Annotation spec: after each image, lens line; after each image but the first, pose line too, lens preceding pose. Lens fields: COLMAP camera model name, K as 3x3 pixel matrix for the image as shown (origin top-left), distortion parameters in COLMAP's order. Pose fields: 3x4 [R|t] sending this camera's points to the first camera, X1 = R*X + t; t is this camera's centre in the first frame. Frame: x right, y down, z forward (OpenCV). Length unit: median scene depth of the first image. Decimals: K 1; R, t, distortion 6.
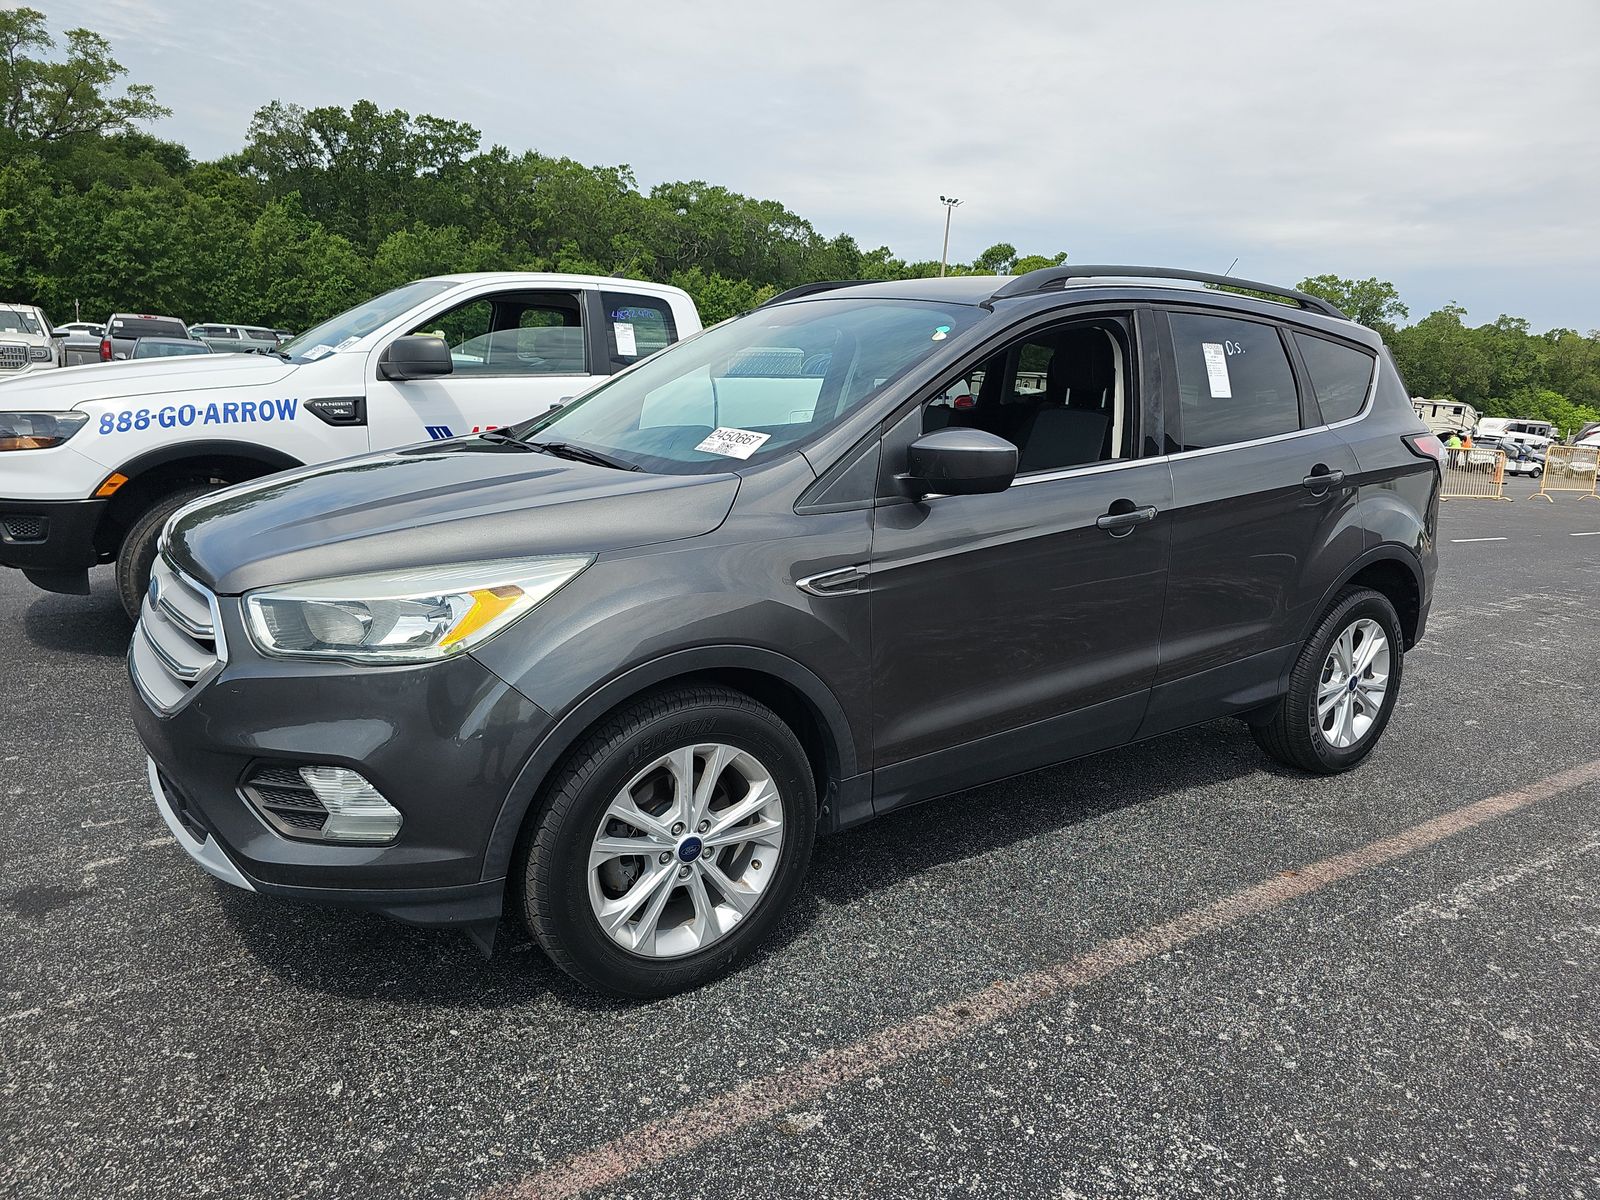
lens RADIAL K [[1070.4, 0, 802.1], [0, 1070.4, 603.0], [0, 0, 1]] dist [0.018380, -0.008312]
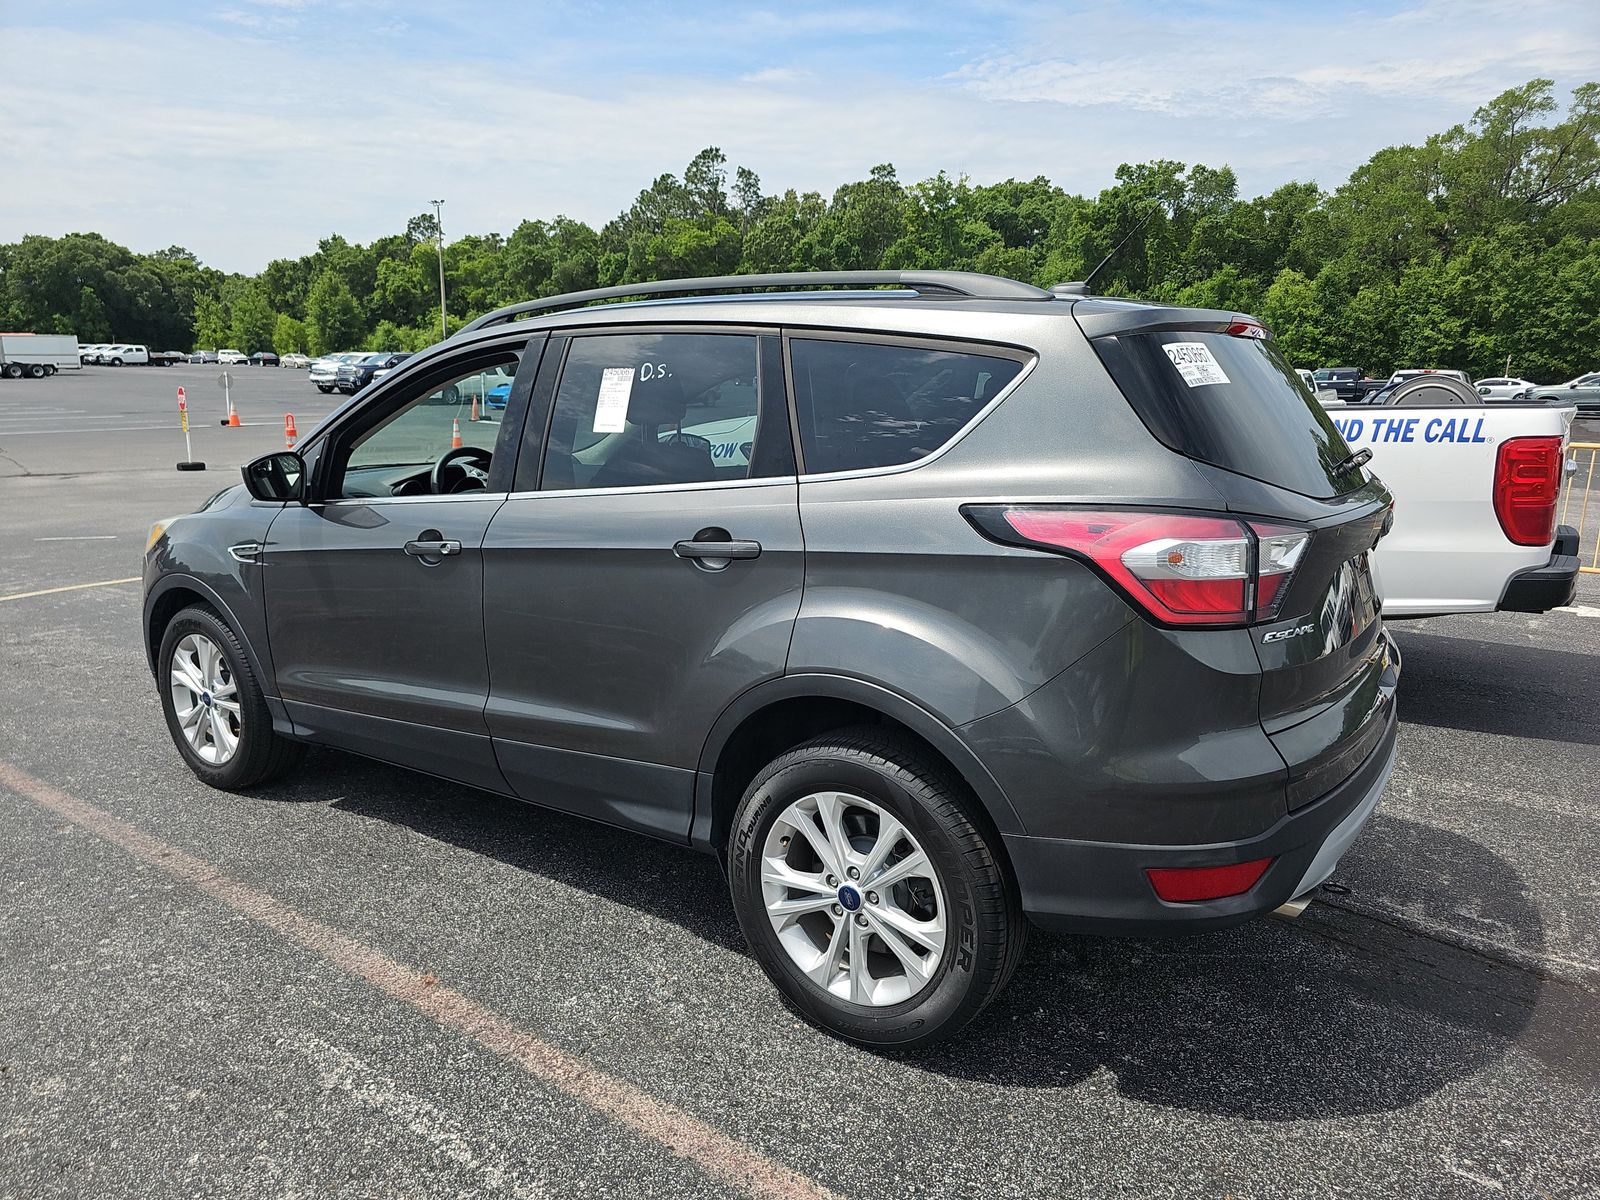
lens RADIAL K [[1070.4, 0, 799.2], [0, 1070.4, 587.5], [0, 0, 1]] dist [0.018380, -0.008312]
pose [[0.333380, 0.129626, -0.933839, 0.096935], [-0.185241, 0.980202, 0.069930, -0.015150], [0.924415, 0.149672, 0.350792, 0.062773]]
